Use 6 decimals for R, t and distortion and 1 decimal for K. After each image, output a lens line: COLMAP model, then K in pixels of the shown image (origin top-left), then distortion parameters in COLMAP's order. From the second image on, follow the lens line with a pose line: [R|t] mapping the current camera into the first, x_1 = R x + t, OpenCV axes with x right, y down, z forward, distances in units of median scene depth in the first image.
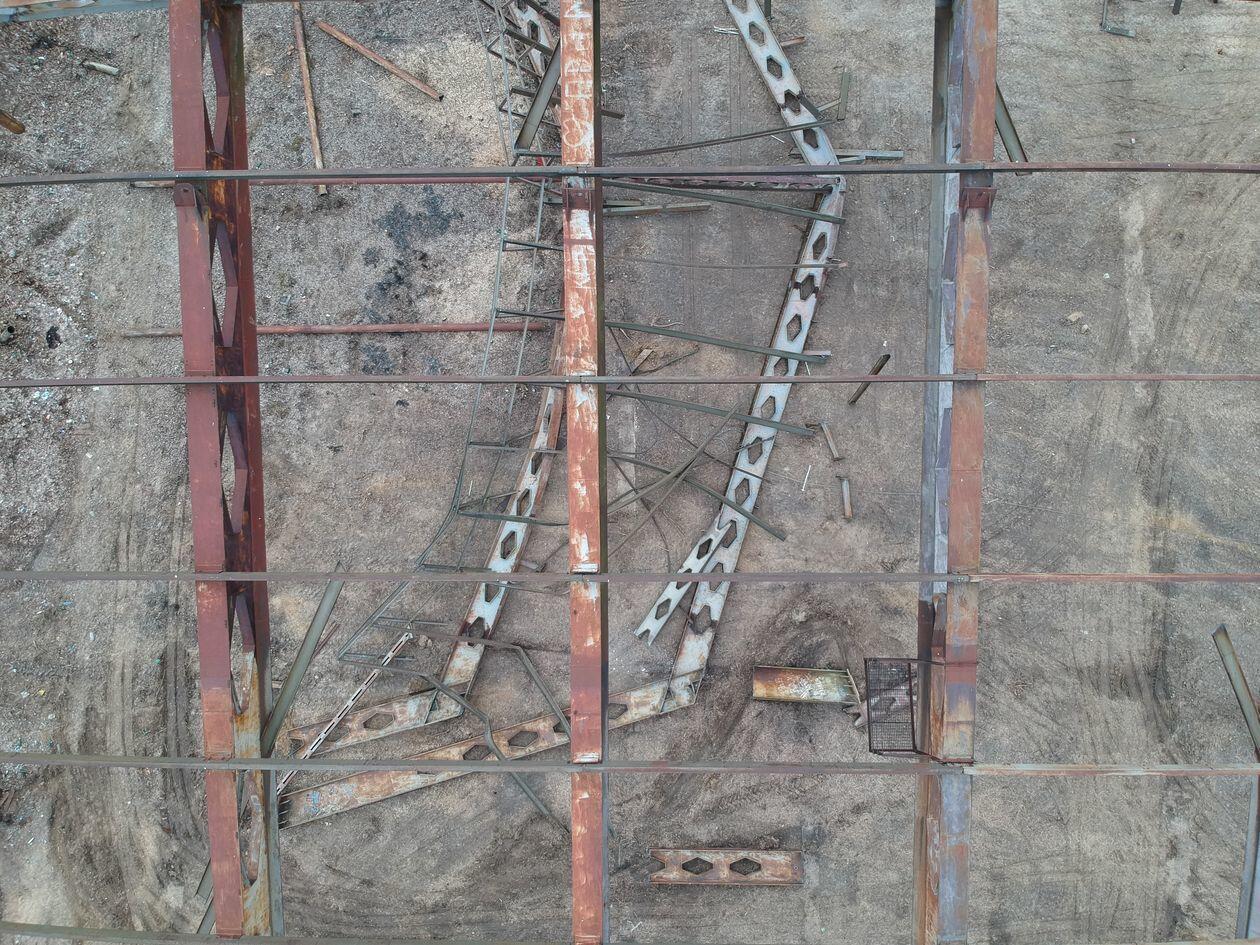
lens RADIAL K [[920.9, 0, 649.5], [0, 920.9, 470.2], [0, 0, 1]] dist [0.083251, -0.149175]
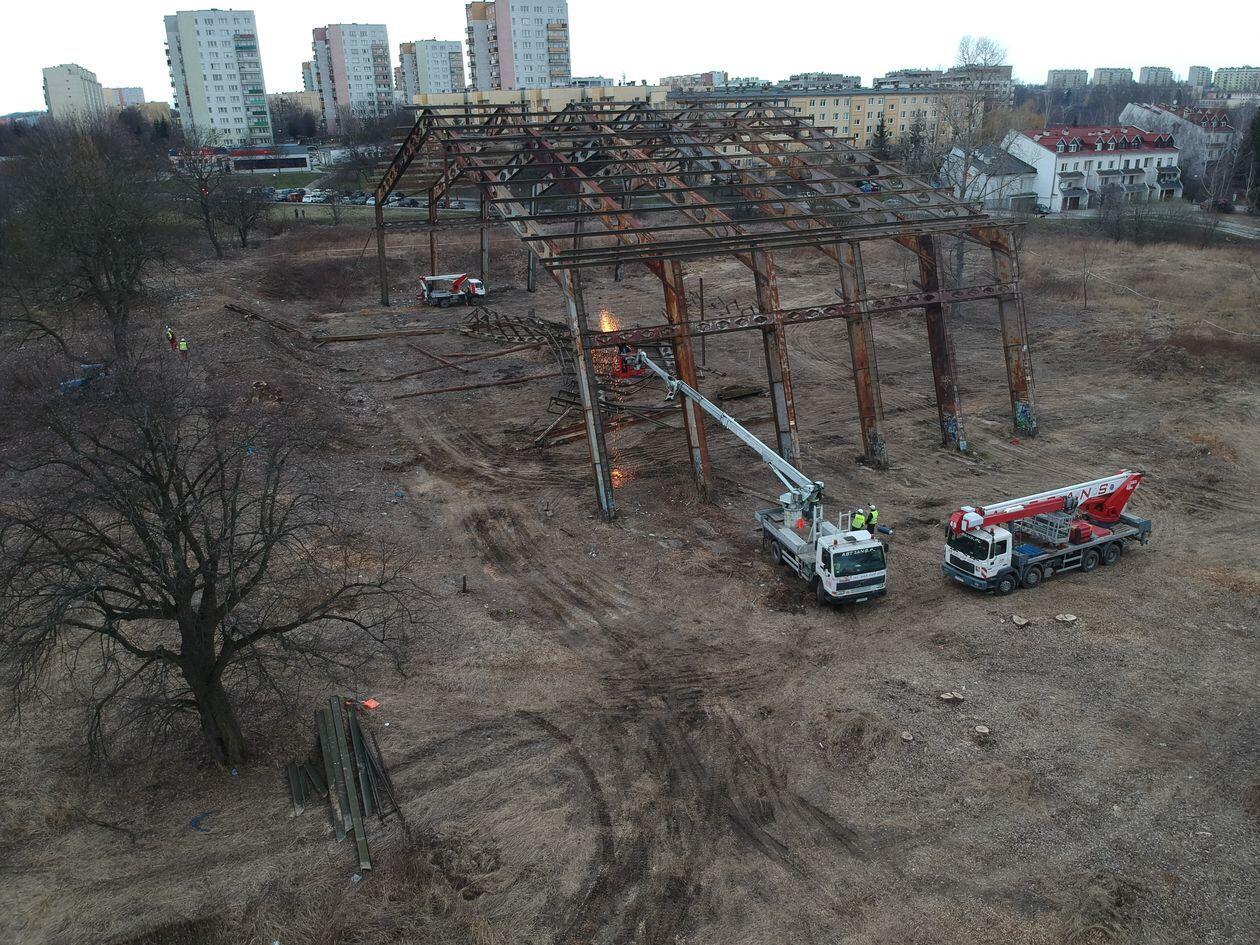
lens RADIAL K [[920.9, 0, 642.7], [0, 920.9, 469.2], [0, 0, 1]] dist [0.083251, -0.149175]
pose [[0.912106, -0.144990, 0.383458, -0.952230], [0.405089, 0.462437, -0.788705, 2.008838], [-0.062971, 0.874717, 0.480525, 0.067894]]
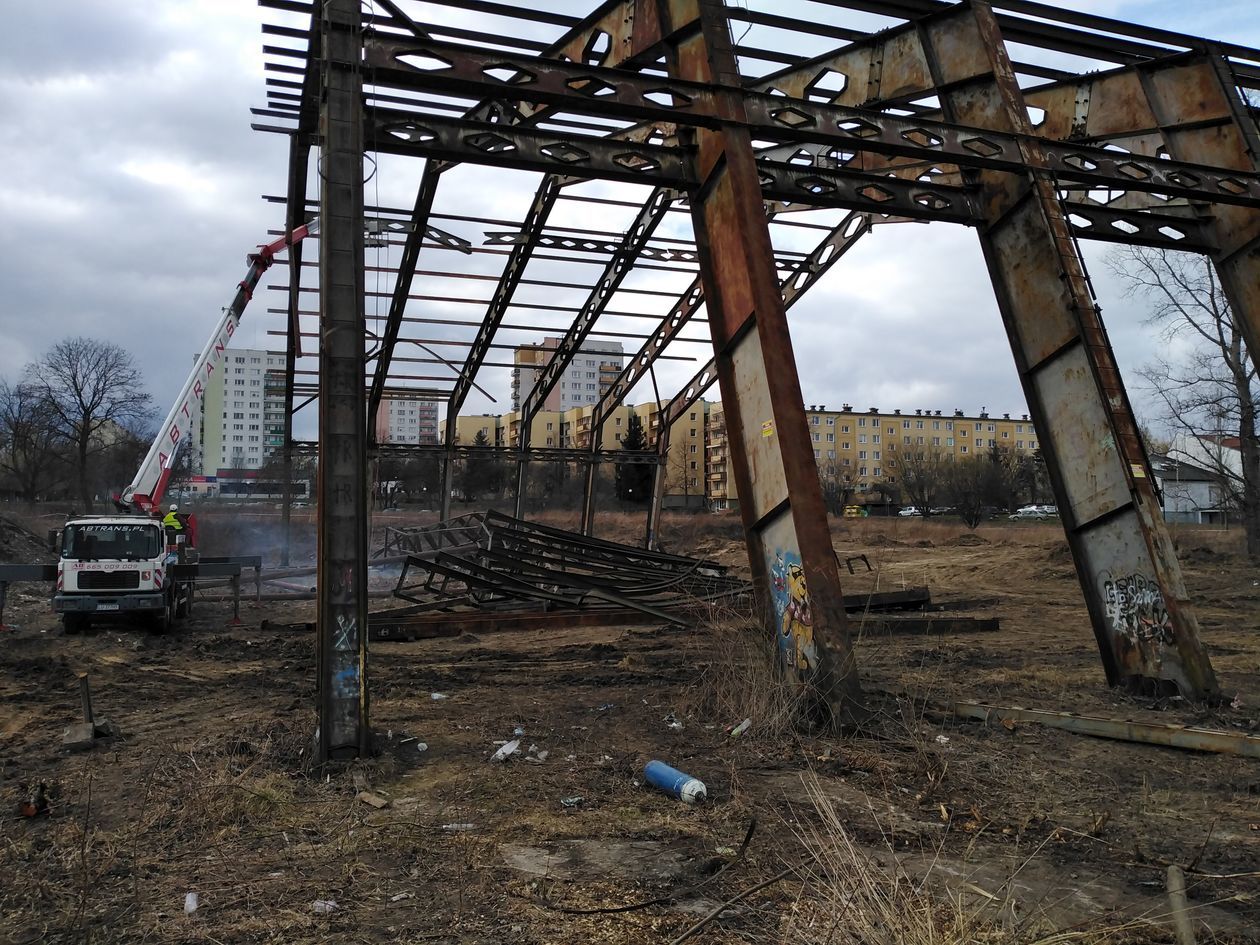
lens RADIAL K [[994.8, 0, 632.3], [0, 994.8, 469.6], [0, 0, 1]] dist [0.046403, 0.030006]
pose [[0.941090, 0.043410, 0.335358, -0.435838], [0.330004, 0.098555, -0.938821, 1.119385], [-0.073805, 0.994184, 0.078424, 0.781173]]
